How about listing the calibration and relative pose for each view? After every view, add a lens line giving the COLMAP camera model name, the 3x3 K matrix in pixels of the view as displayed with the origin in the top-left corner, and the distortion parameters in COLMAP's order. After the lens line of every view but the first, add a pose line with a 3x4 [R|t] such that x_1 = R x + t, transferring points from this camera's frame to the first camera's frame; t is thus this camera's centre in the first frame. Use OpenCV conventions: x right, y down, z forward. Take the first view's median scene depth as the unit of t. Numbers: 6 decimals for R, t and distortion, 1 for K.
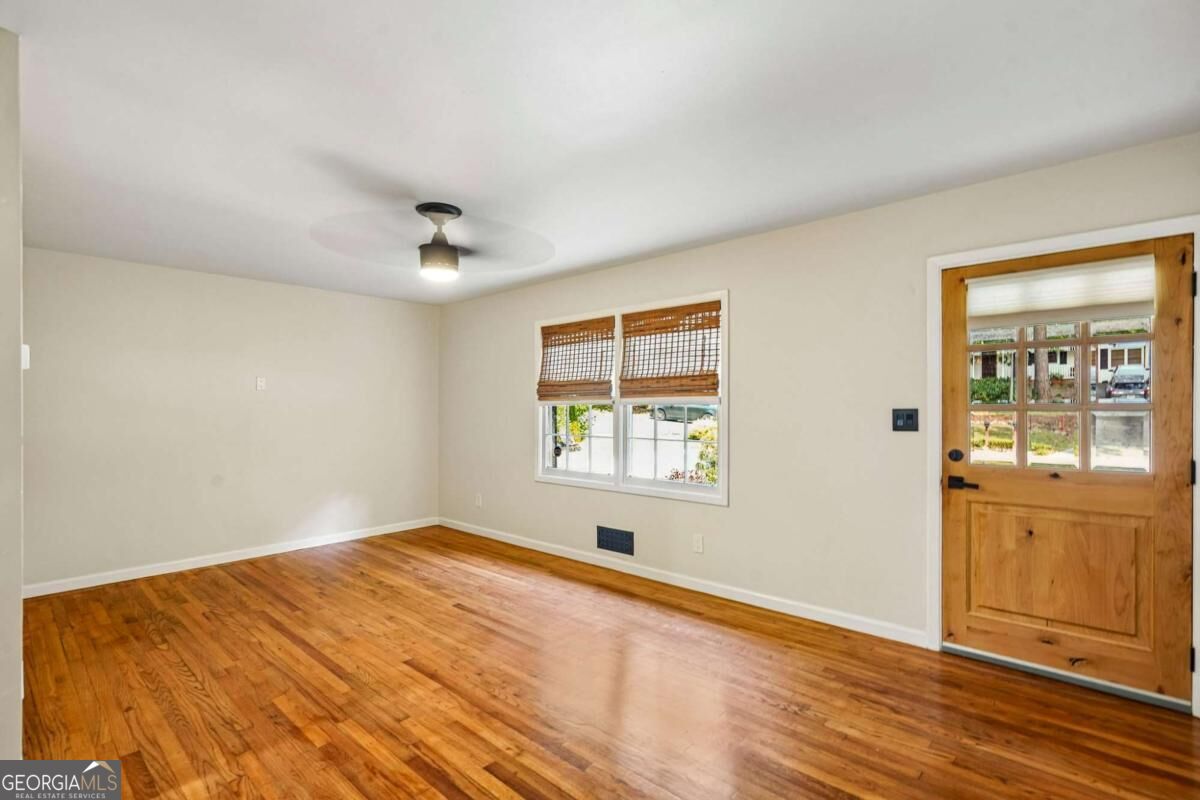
lens RADIAL K [[555.9, 0, 605.4], [0, 555.9, 408.2], [0, 0, 1]] dist [-0.002278, -0.000055]
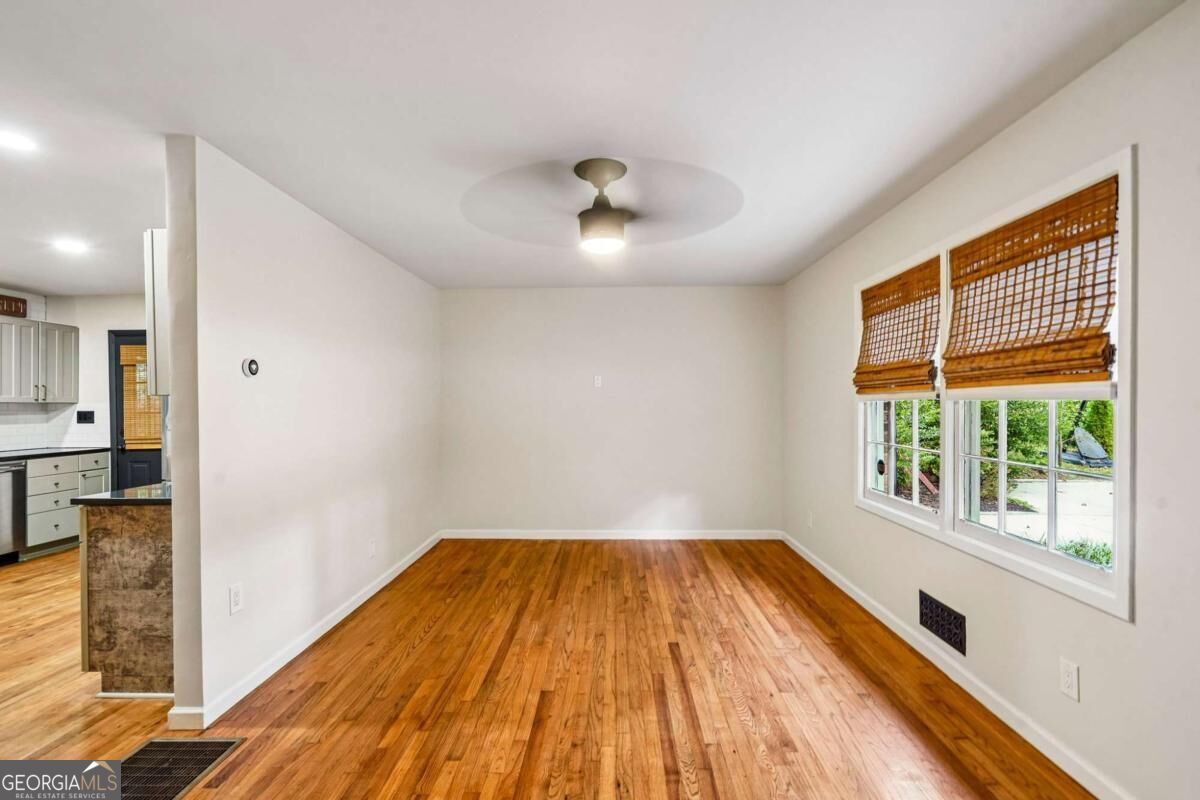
lens RADIAL K [[558.8, 0, 602.3], [0, 558.8, 404.3], [0, 0, 1]] dist [0.001120, 0.000775]
pose [[0.653615, 0.002904, -0.756821, 0.277219], [-0.001962, 0.999996, 0.002142, -0.002107], [0.756824, 0.000085, 0.653618, 0.363803]]
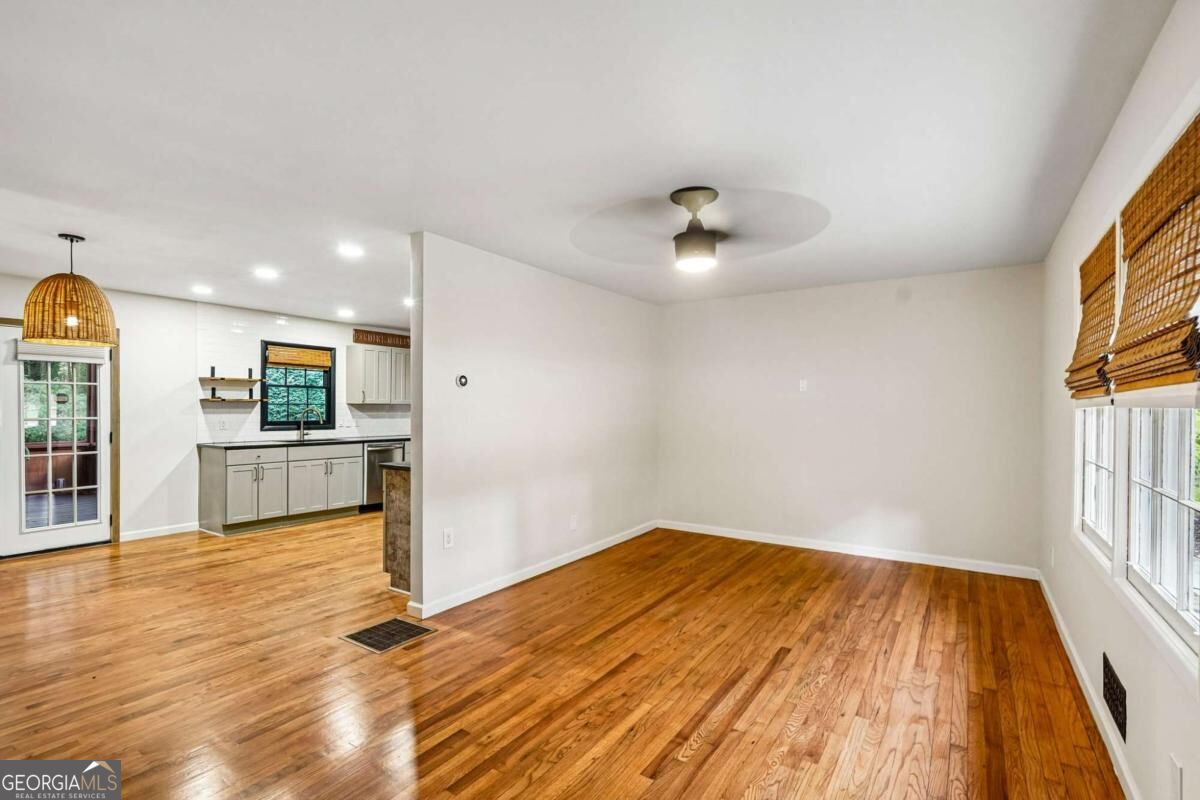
lens RADIAL K [[560.6, 0, 596.4], [0, 560.6, 407.7], [0, 0, 1]] dist [0.000158, 0.000355]
pose [[0.147395, 0.007313, -0.989051, 0.488326], [-0.008477, 0.999945, 0.006130, -0.005354], [0.989041, 0.007481, 0.147449, 0.573522]]
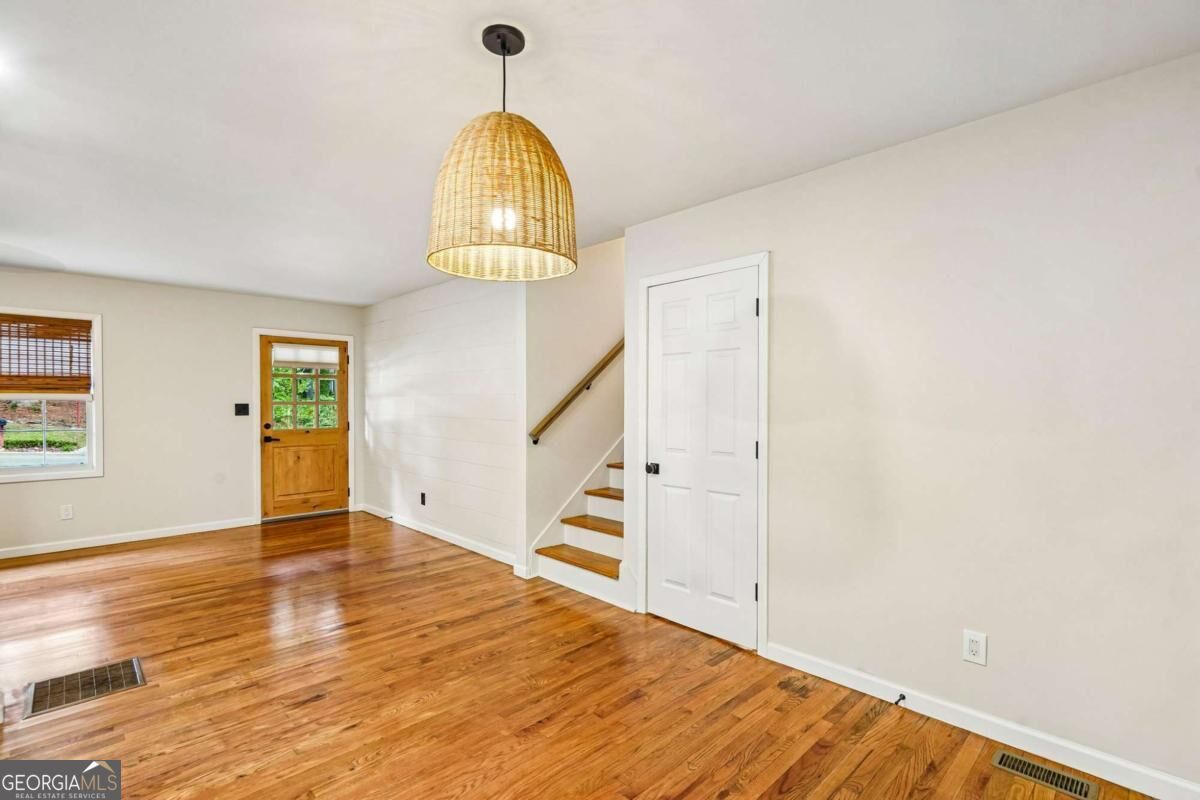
lens RADIAL K [[560.6, 0, 596.4], [0, 560.6, 407.7], [0, 0, 1]] dist [0.000158, 0.000355]
pose [[0.061610, -0.002766, 0.998096, -1.027239], [0.001569, 0.999995, 0.002674, 0.008979], [-0.998099, 0.001402, 0.061614, -0.263329]]
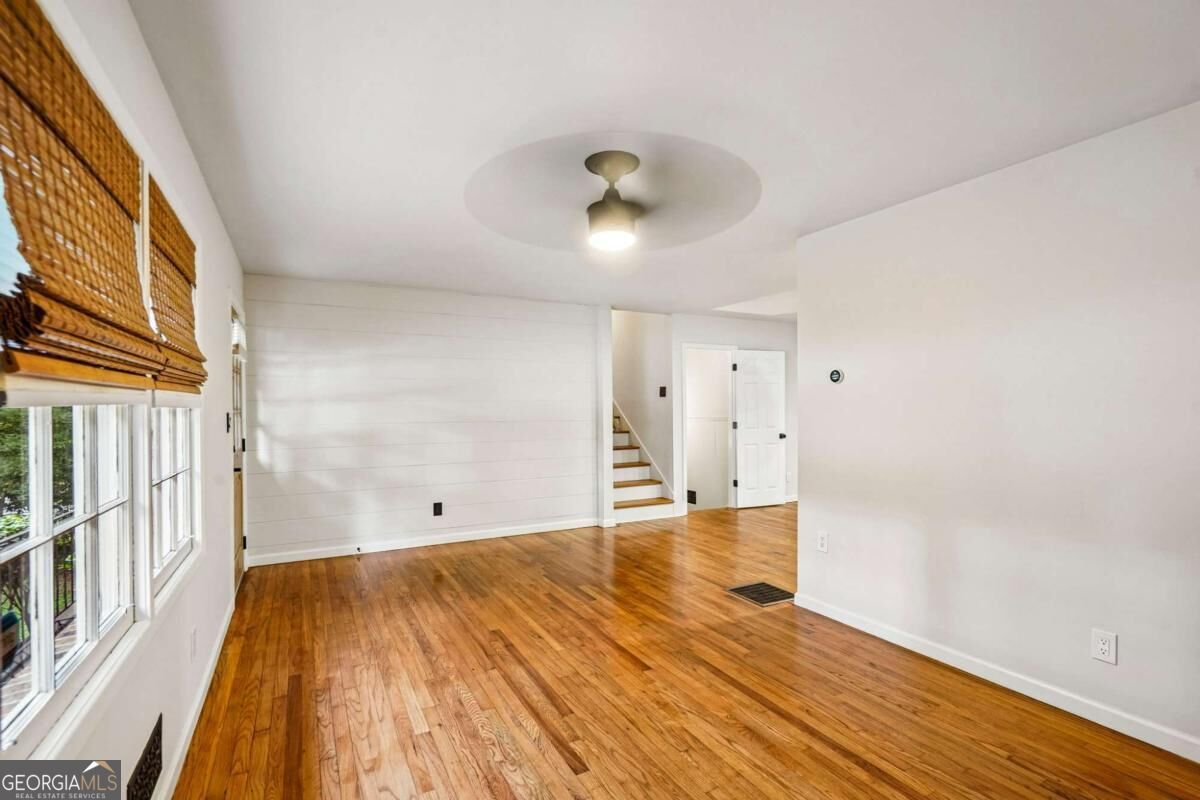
lens RADIAL K [[555.9, 0, 605.4], [0, 555.9, 408.2], [0, 0, 1]] dist [-0.002278, -0.000055]
pose [[-0.945050, 0.012529, 0.326684, -0.455445], [0.014450, 0.999890, 0.003456, -0.003477], [-0.326605, 0.007987, -0.945127, 1.445389]]
